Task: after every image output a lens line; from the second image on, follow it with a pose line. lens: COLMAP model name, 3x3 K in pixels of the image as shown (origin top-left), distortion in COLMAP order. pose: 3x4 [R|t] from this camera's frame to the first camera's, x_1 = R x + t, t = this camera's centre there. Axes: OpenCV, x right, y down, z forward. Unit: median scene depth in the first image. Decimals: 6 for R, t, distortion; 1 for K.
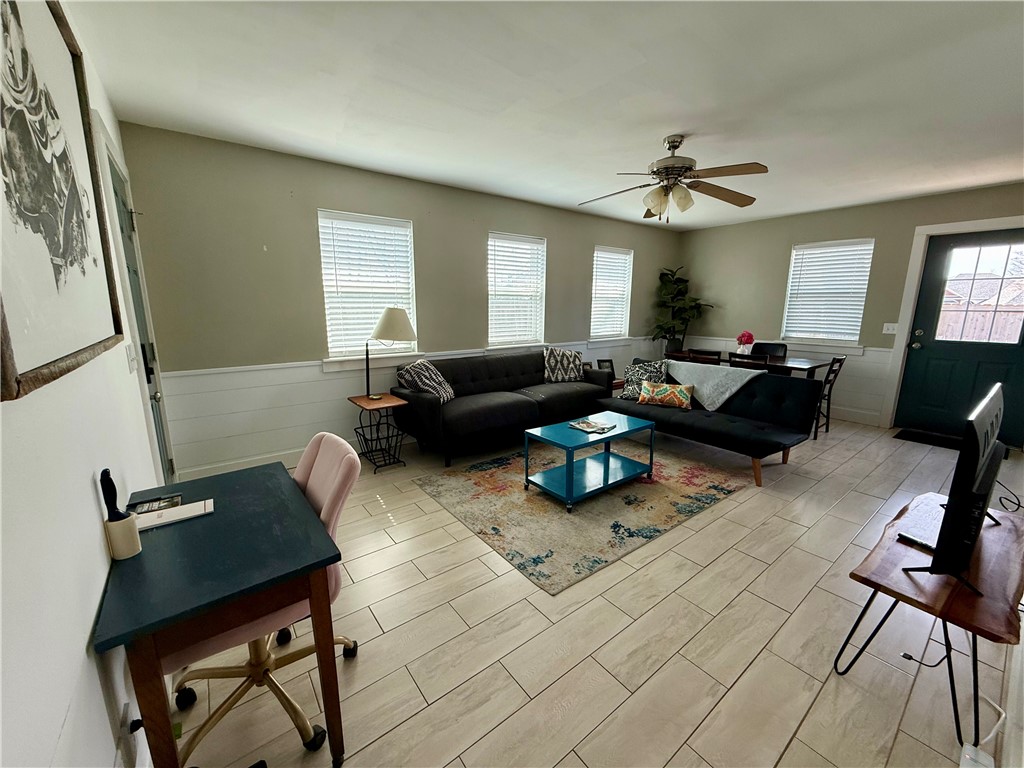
lens RADIAL K [[409.5, 0, 512.0], [0, 409.5, 384.0], [0, 0, 1]] dist [0.015217, 0.000038]
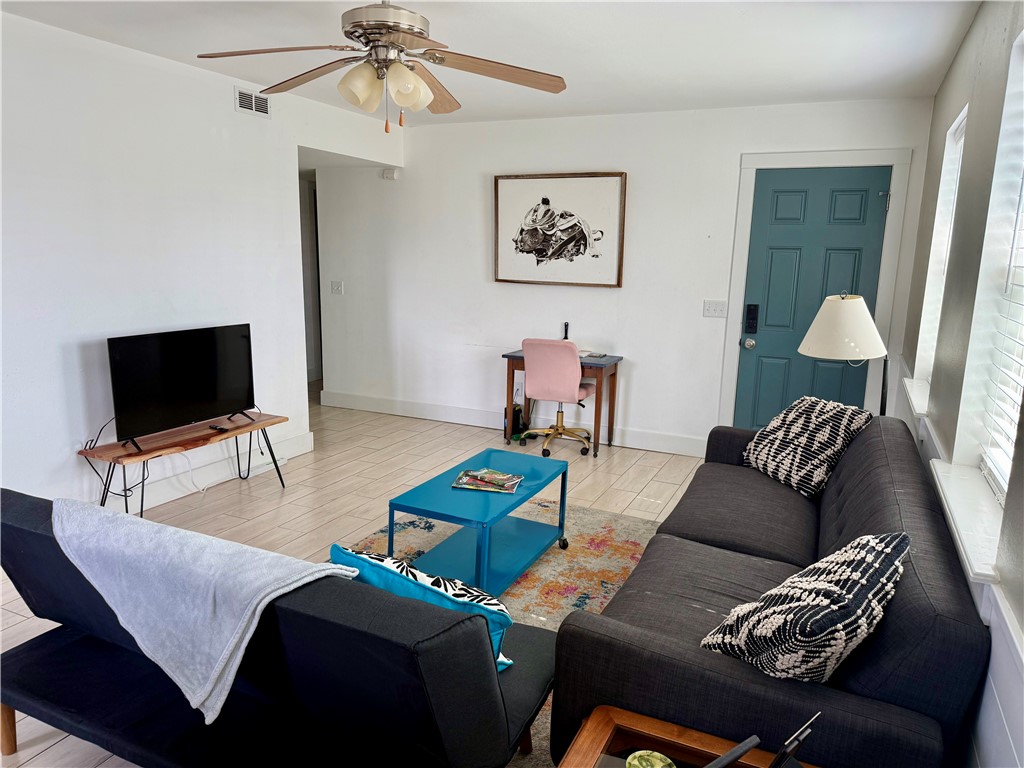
lens RADIAL K [[712.5, 0, 513.4], [0, 712.5, 395.7], [0, 0, 1]] dist [0.070352, -0.127942]
pose [[-0.901427, 0.068053, -0.427550, 0.391555], [-0.107600, 0.921364, 0.373512, -0.269704], [0.419347, 0.382698, -0.823219, 1.202275]]
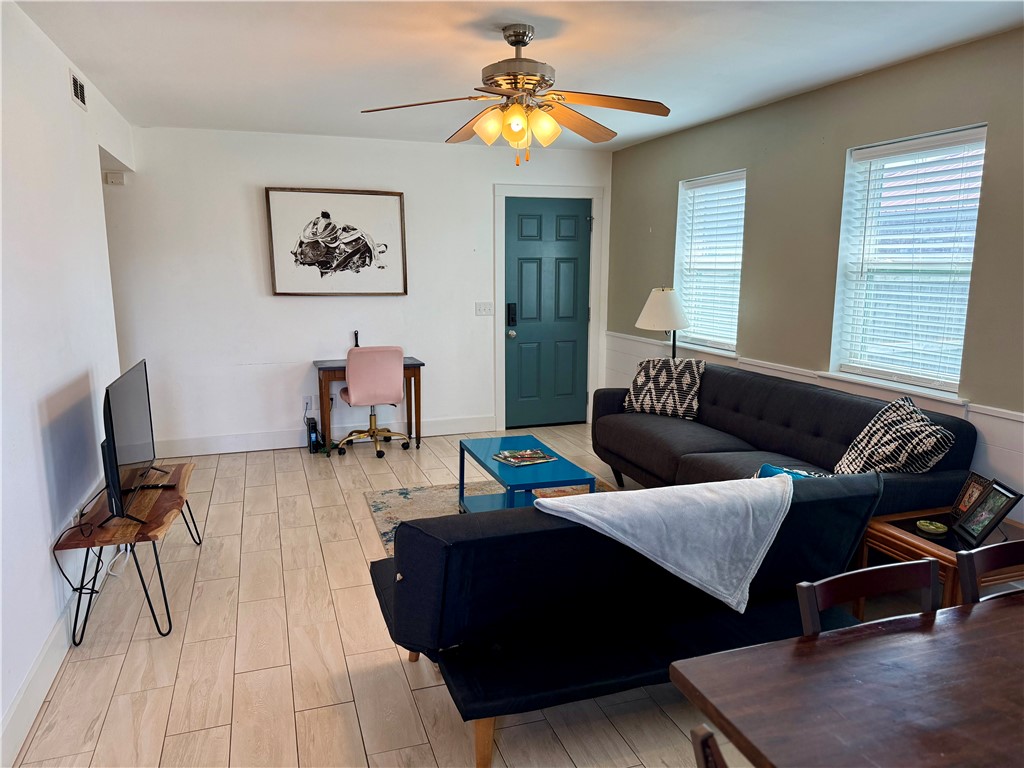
lens RADIAL K [[720.0, 0, 512.0], [0, 720.0, 384.0], [0, 0, 1]] dist [0.075398, -0.128716]
pose [[-0.323636, 0.152390, -0.933829, 0.886651], [-0.191159, 0.956062, 0.222268, -0.192047], [0.926670, 0.250444, -0.280286, 0.848082]]
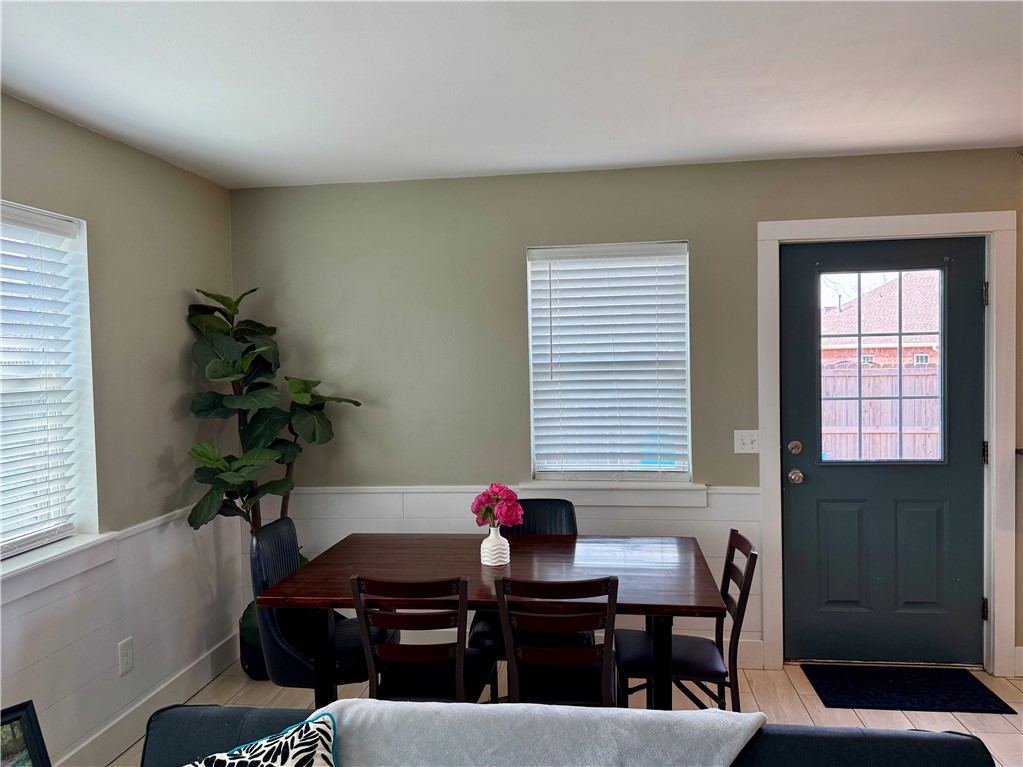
lens RADIAL K [[744.5, 0, 511.5], [0, 744.5, 383.5], [0, 0, 1]] dist [0.005751, -0.001680]
pose [[0.698908, -0.046239, 0.713715, 0.164729], [0.165334, 0.981324, -0.098328, -0.150660], [-0.695839, 0.186724, 0.693500, 0.586341]]
